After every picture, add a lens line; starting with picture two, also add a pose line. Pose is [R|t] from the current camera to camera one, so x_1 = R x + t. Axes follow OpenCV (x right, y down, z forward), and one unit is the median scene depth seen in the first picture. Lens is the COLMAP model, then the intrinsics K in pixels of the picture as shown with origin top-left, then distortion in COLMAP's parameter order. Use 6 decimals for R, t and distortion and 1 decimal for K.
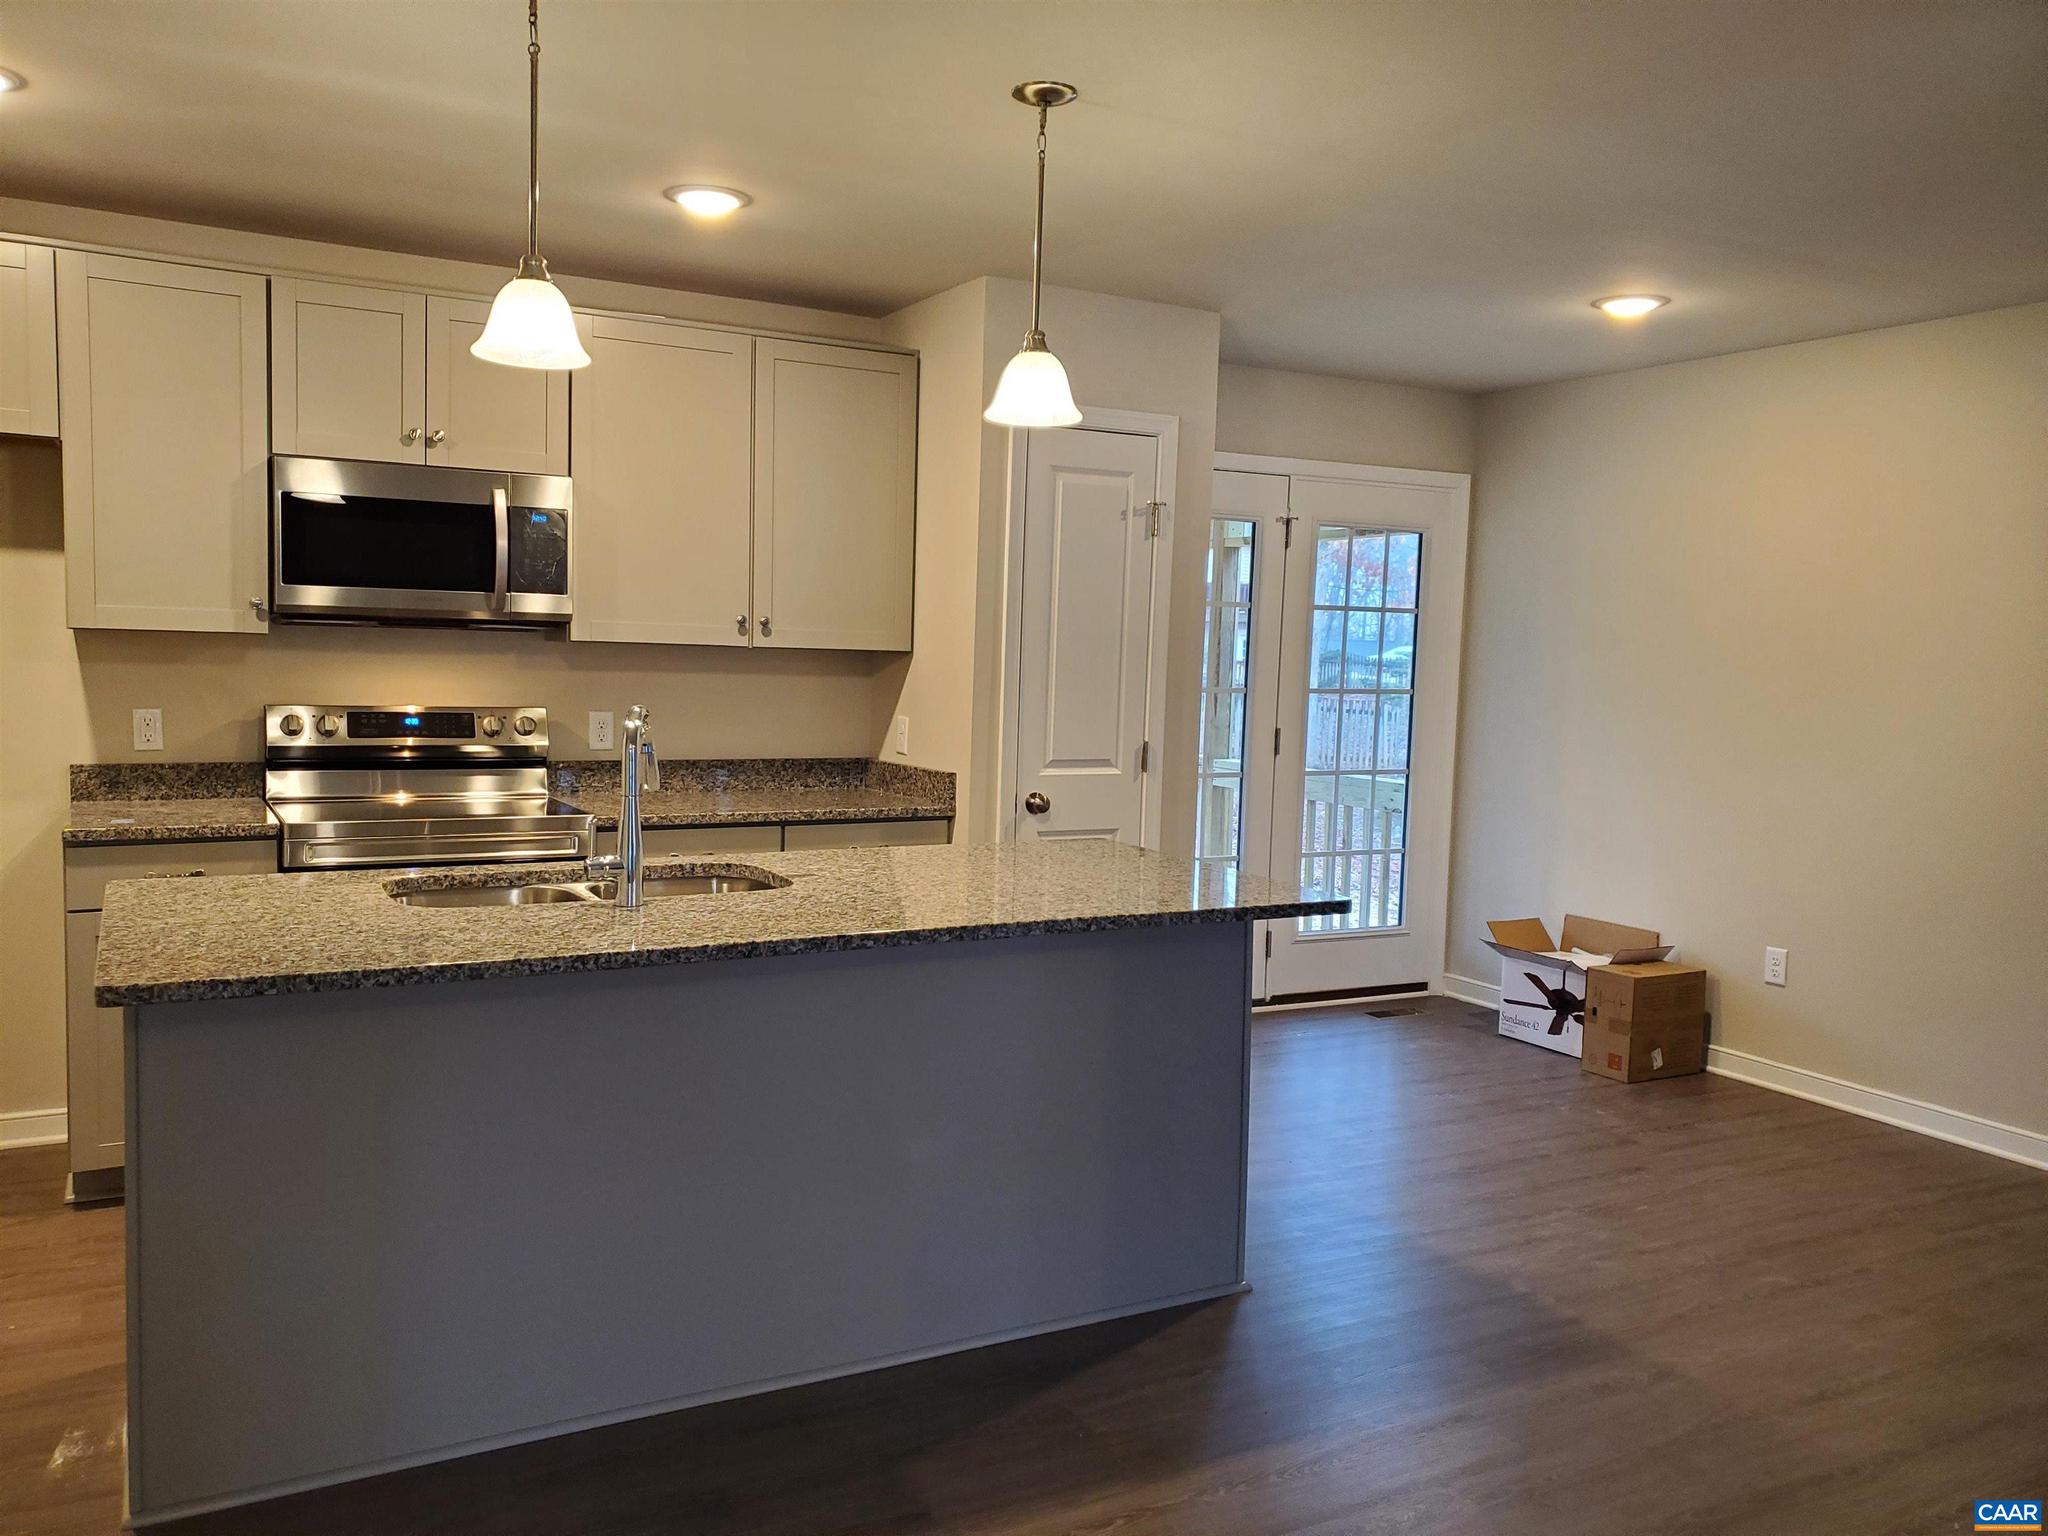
lens RADIAL K [[1577.2, 0, 988.7], [0, 1577.2, 773.2], [0, 0, 1]] dist [0.113557, -0.212399]
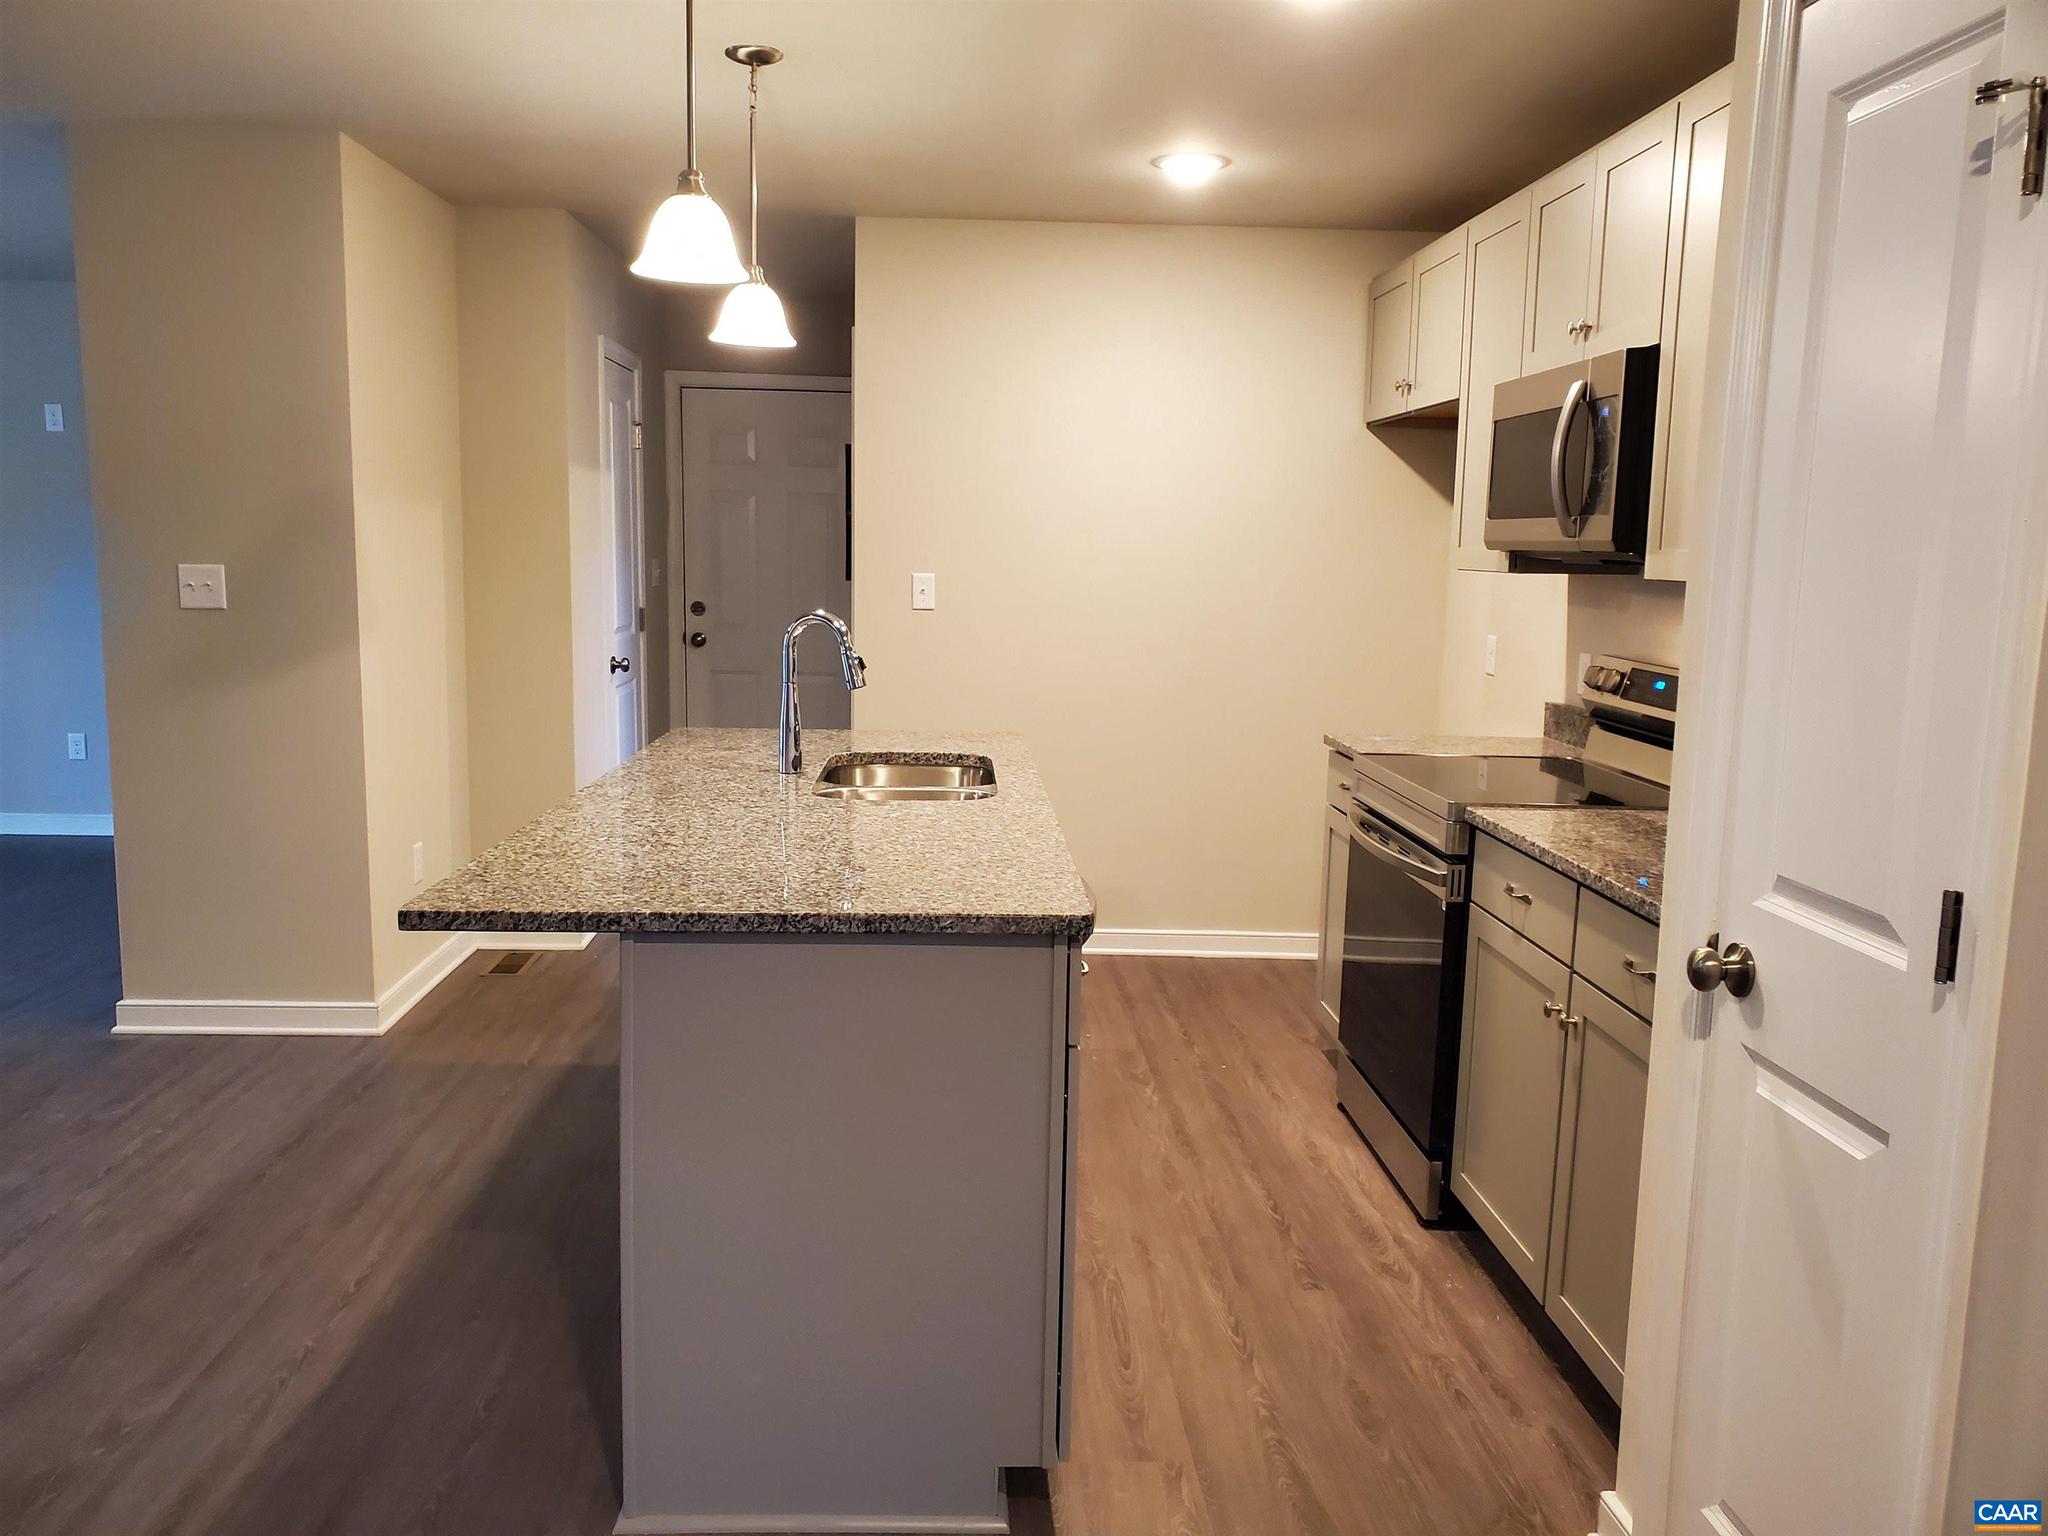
lens RADIAL K [[1589.1, 0, 985.6], [0, 1589.1, 778.9], [0, 0, 1]] dist [0.024531, -0.002422]
pose [[-0.446115, 0.093641, -0.890064, 0.472783], [-0.108851, 0.981451, 0.157814, -0.071857], [0.888332, 0.167288, -0.427647, 0.992061]]
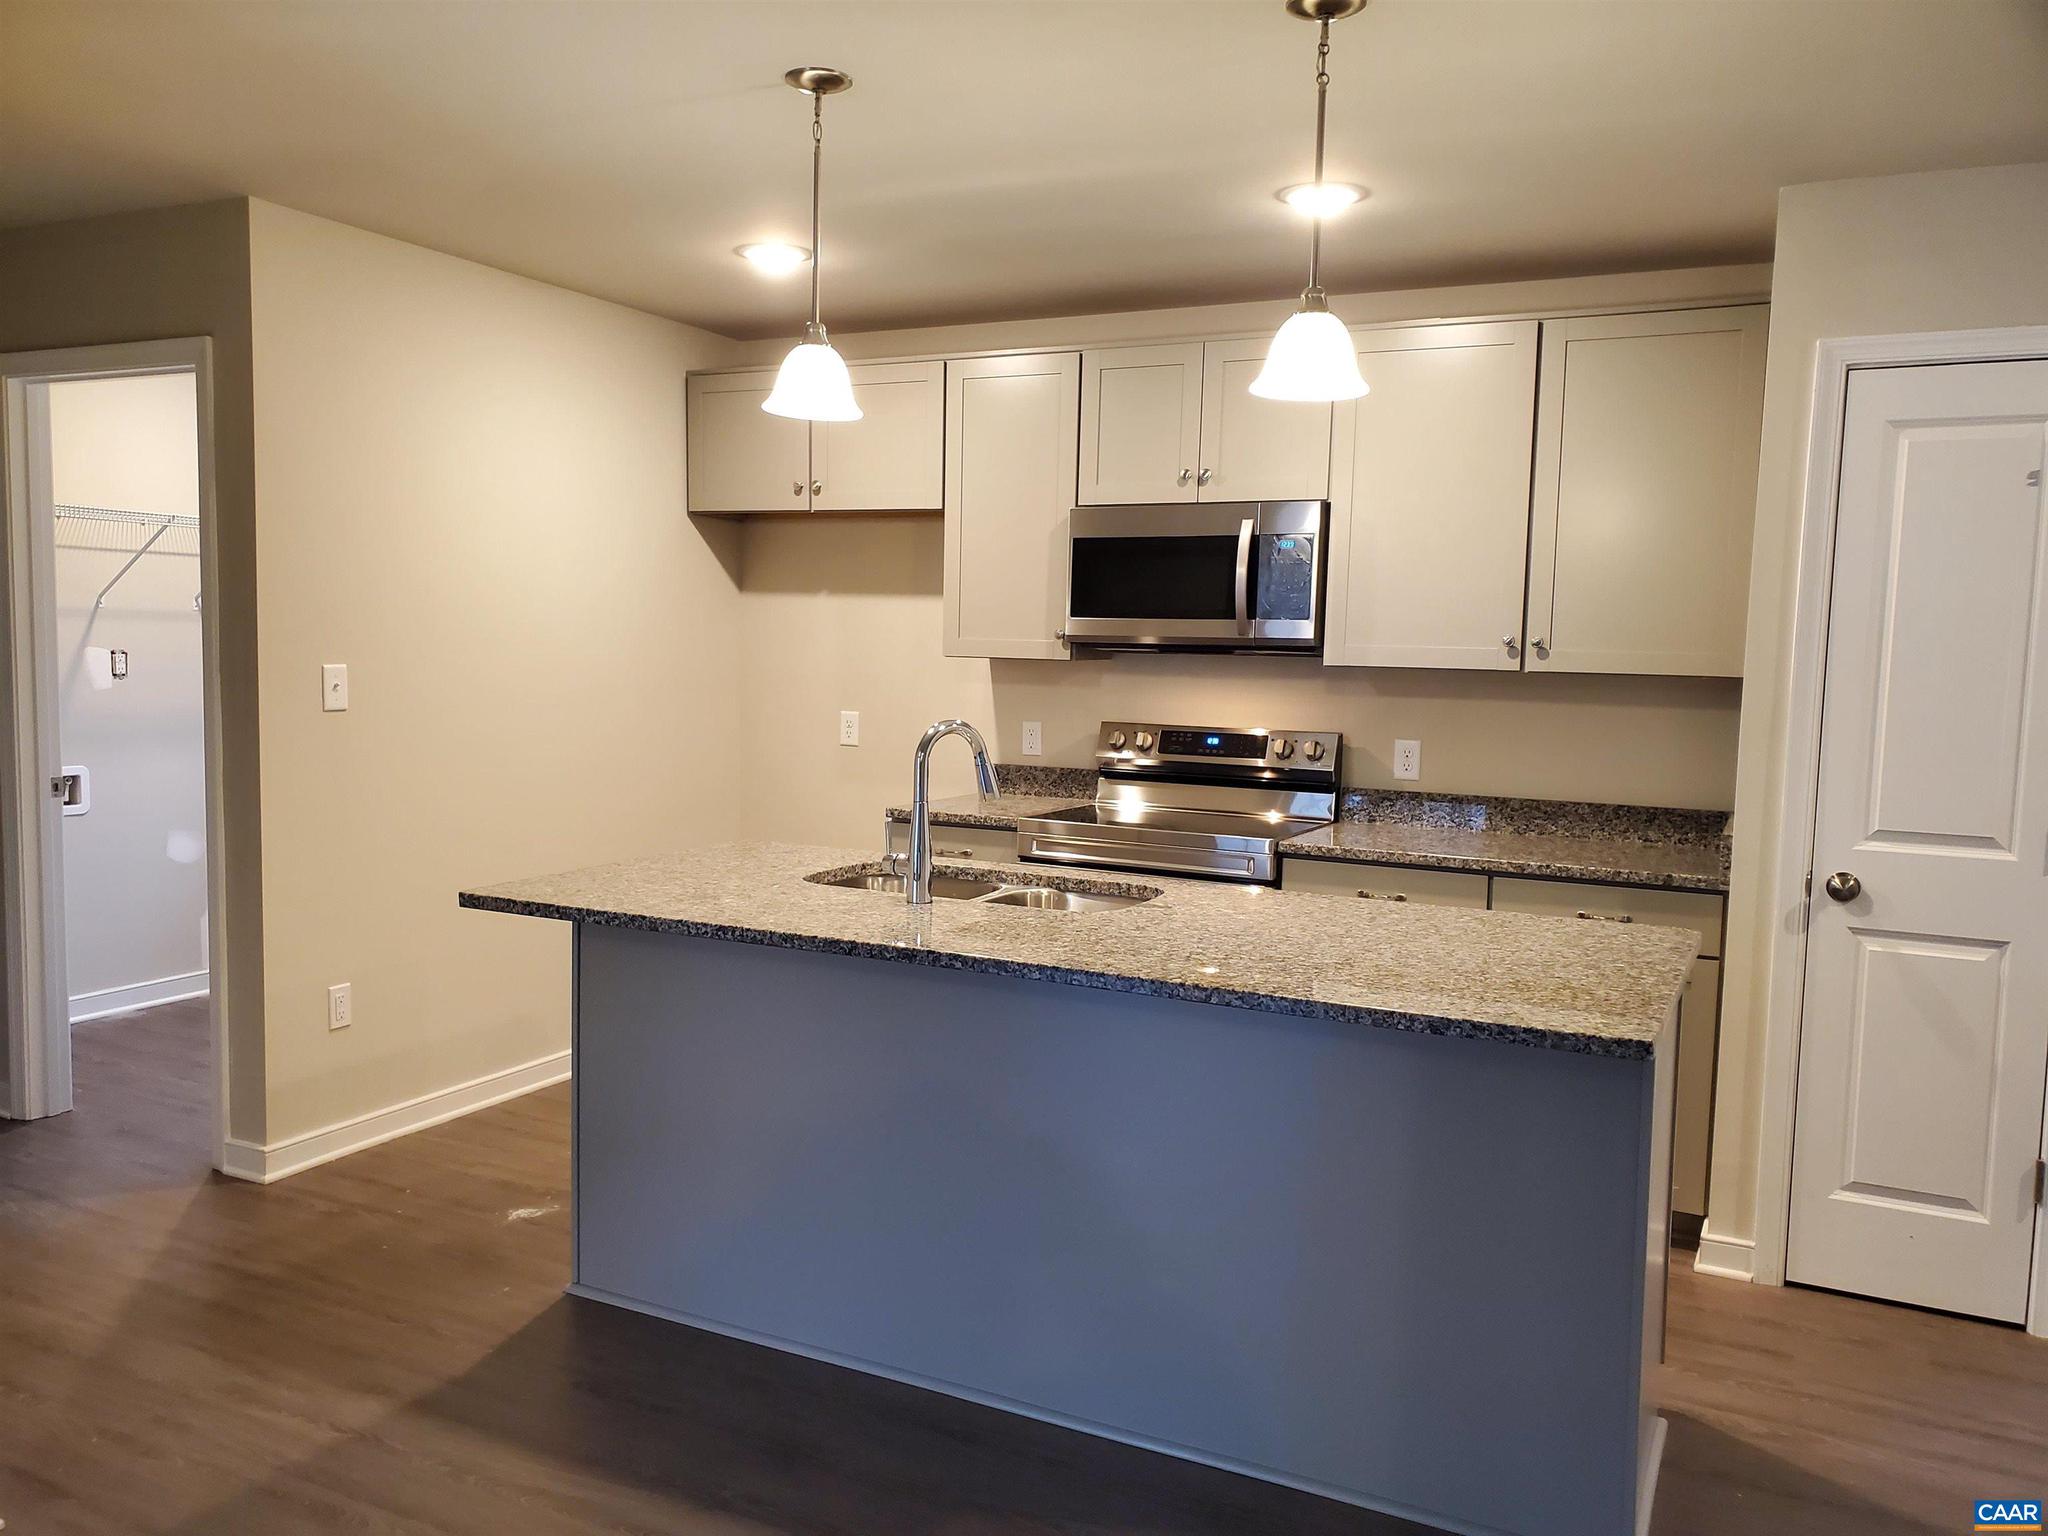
lens RADIAL K [[1589.1, 0, 985.6], [0, 1589.1, 778.9], [0, 0, 1]] dist [0.024531, -0.002422]
pose [[0.565456, 0.058070, -0.822732, 0.408909], [-0.075652, 0.996965, 0.018373, -0.014192], [0.821301, 0.051852, 0.568133, 0.252683]]
